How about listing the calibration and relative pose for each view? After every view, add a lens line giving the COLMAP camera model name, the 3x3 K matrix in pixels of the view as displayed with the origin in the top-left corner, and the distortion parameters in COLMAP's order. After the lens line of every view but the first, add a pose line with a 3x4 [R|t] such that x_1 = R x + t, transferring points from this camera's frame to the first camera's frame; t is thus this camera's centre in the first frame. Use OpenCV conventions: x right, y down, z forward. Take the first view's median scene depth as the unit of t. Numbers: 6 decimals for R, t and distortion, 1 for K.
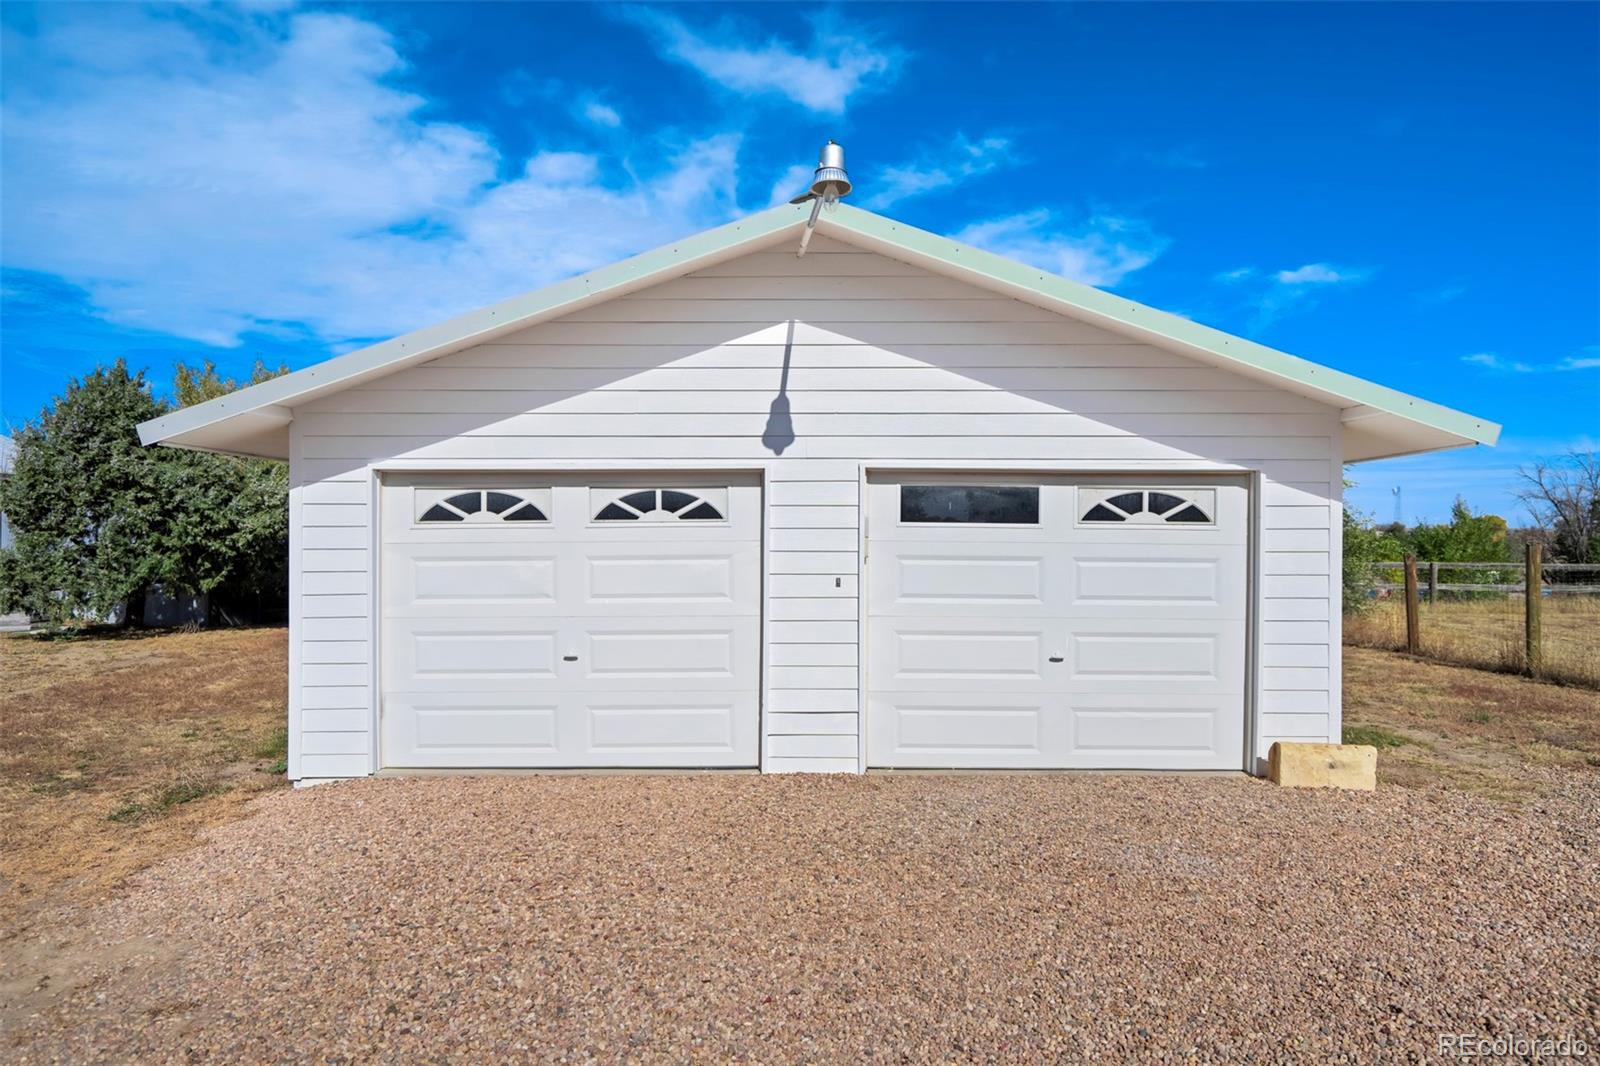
lens RADIAL K [[954.1, 0, 802.9], [0, 954.1, 550.2], [0, 0, 1]] dist [-0.021612, 0.020374]
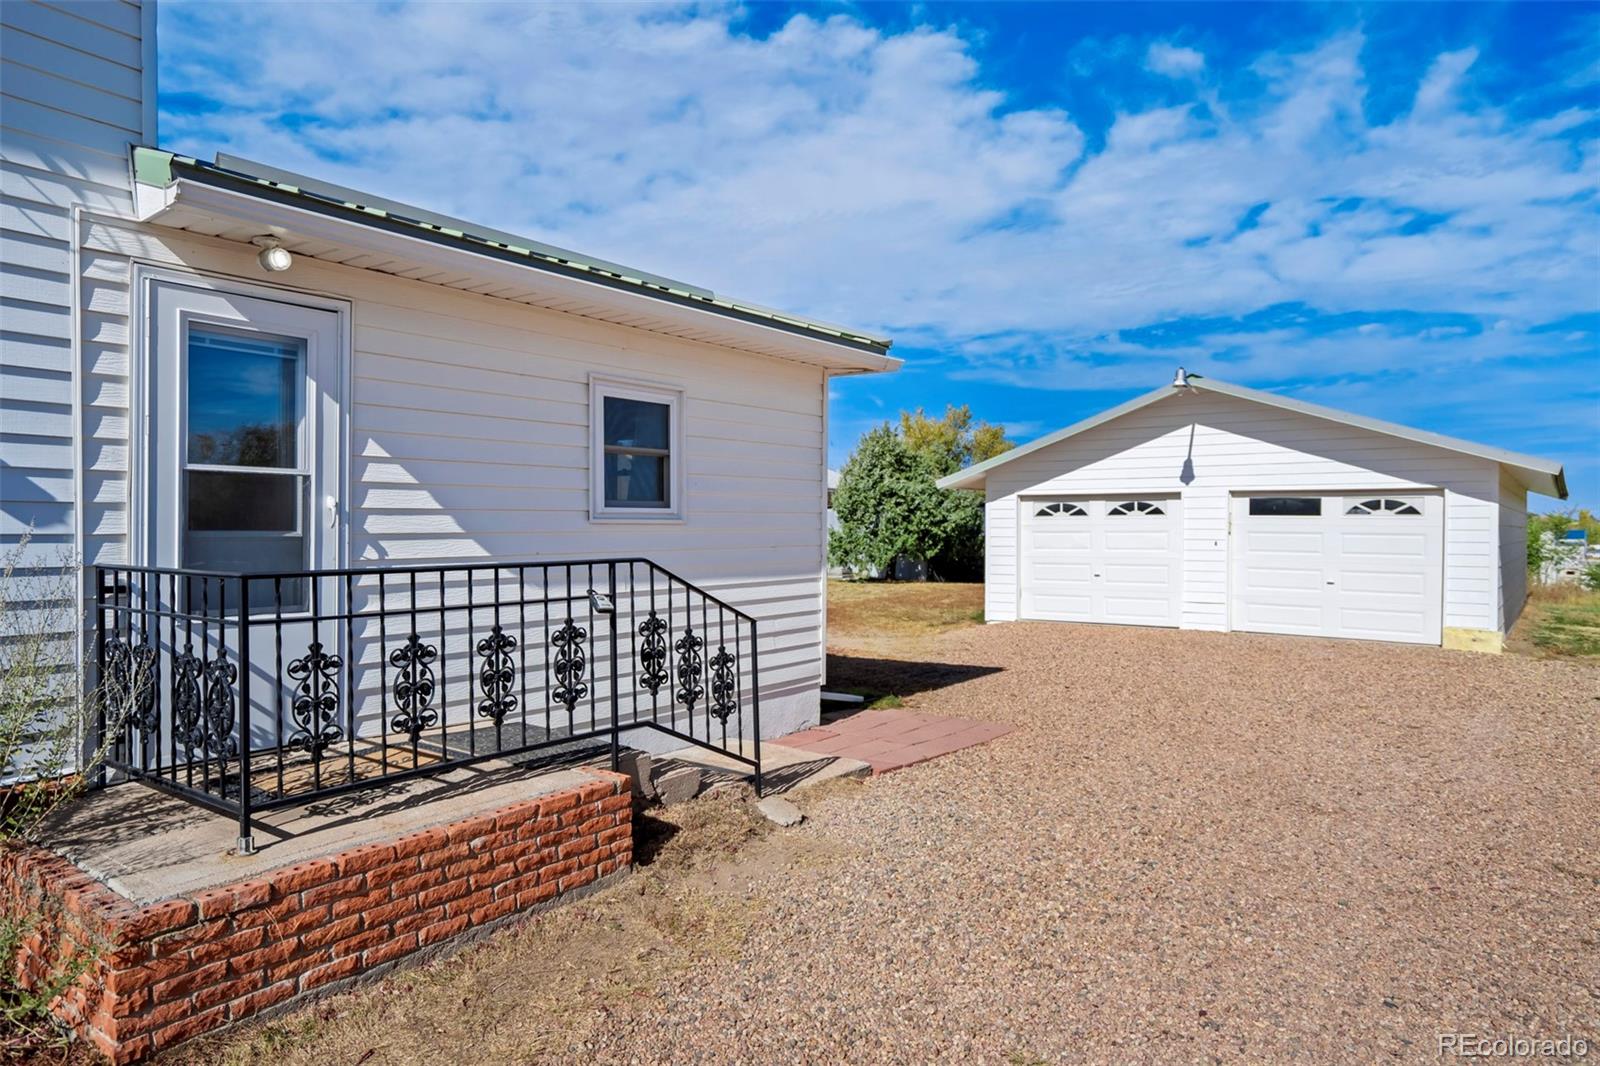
lens RADIAL K [[1014.3, 0, 806.1], [0, 1014.3, 496.5], [0, 0, 1]] dist [-0.007441, -0.000118]
pose [[0.799523, -0.016116, -0.600419, 0.660696], [-0.011855, 0.999022, -0.042601, 0.035625], [0.600519, 0.041178, 0.798550, -1.371498]]
